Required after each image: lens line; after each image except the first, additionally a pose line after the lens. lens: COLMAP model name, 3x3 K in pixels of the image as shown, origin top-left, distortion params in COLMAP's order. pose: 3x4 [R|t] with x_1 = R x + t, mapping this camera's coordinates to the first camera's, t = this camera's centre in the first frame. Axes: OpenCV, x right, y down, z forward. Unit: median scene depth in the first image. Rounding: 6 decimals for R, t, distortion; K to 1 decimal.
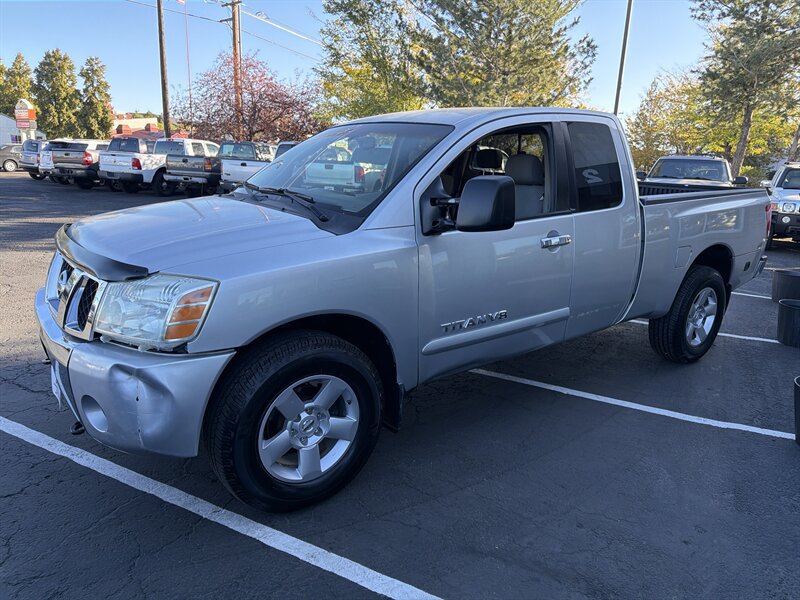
lens RADIAL K [[566.2, 0, 403.4], [0, 566.2, 298.5], [0, 0, 1]] dist [0.029806, -0.038921]
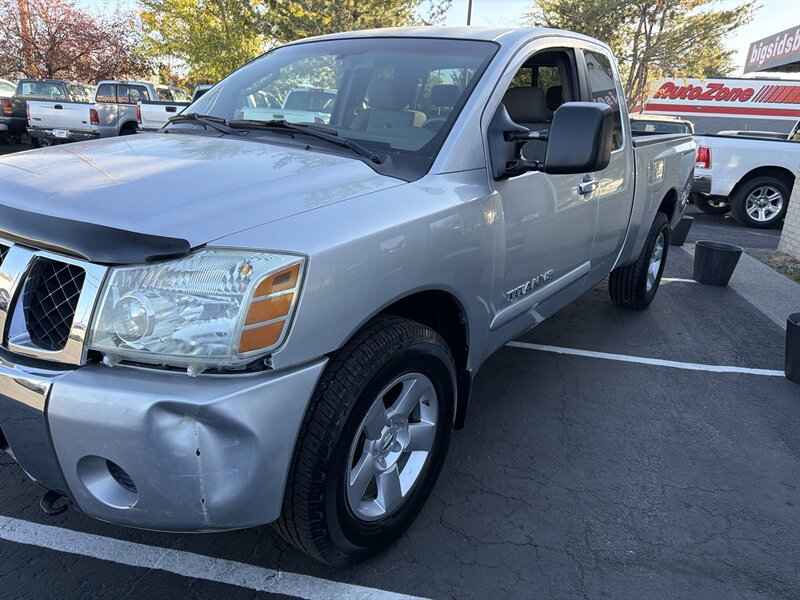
lens RADIAL K [[566.2, 0, 403.4], [0, 566.2, 298.5], [0, 0, 1]] dist [0.029806, -0.038921]
pose [[0.956076, -0.076198, 0.283042, -0.339598], [0.053709, 0.994812, 0.086393, -0.025767], [-0.288157, -0.067396, 0.955208, 0.289348]]
